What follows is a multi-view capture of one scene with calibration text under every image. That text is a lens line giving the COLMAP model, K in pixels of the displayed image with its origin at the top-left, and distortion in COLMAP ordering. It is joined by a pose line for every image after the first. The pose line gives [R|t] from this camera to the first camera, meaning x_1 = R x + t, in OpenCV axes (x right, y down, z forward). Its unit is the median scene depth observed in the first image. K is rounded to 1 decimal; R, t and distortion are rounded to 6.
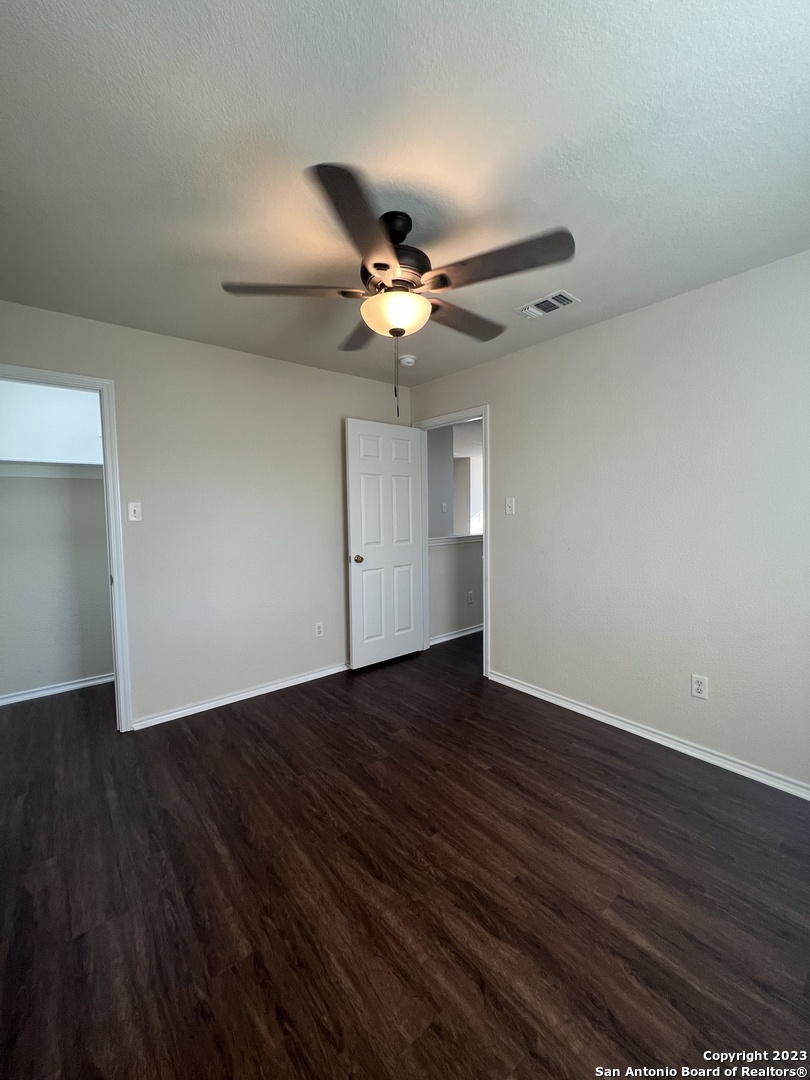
lens RADIAL K [[430.8, 0, 406.2], [0, 430.8, 535.0], [0, 0, 1]] dist [0.000217, 0.000307]
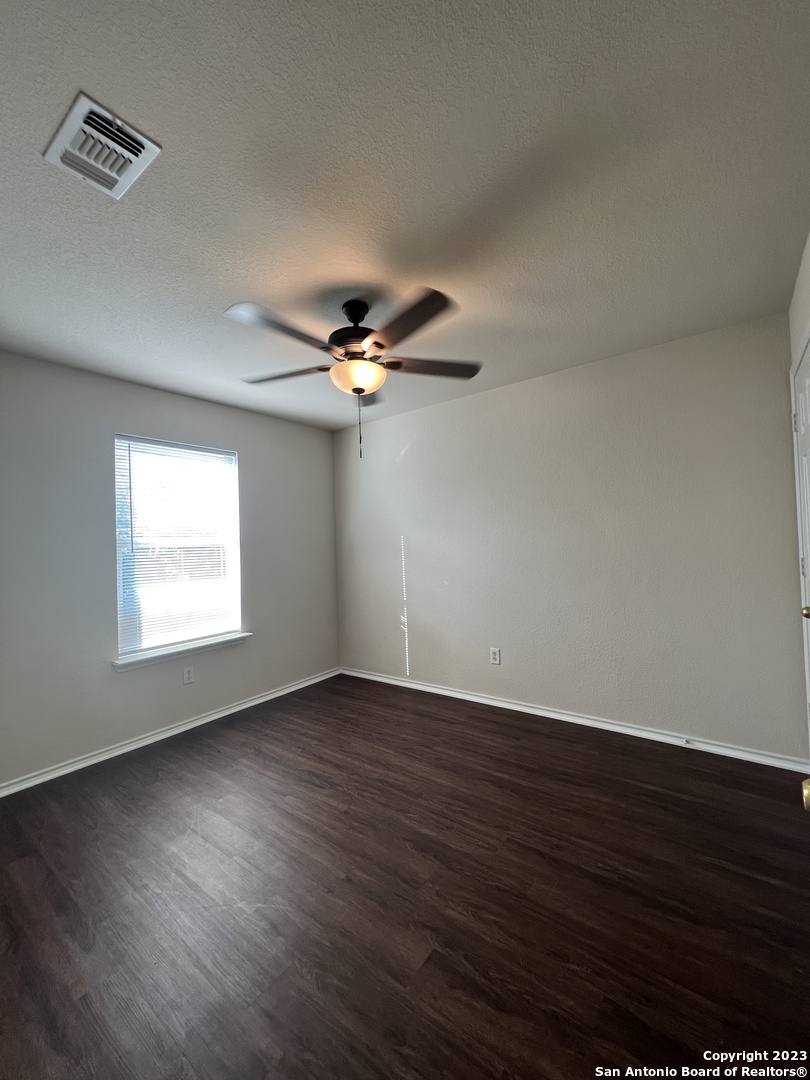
lens RADIAL K [[430.8, 0, 406.2], [0, 430.8, 535.0], [0, 0, 1]] dist [0.000217, 0.000307]
pose [[-0.970896, 0.044297, -0.235370, 0.157443], [0.034772, 0.998405, 0.044470, -0.110446], [0.236965, 0.034991, -0.970888, 2.294426]]
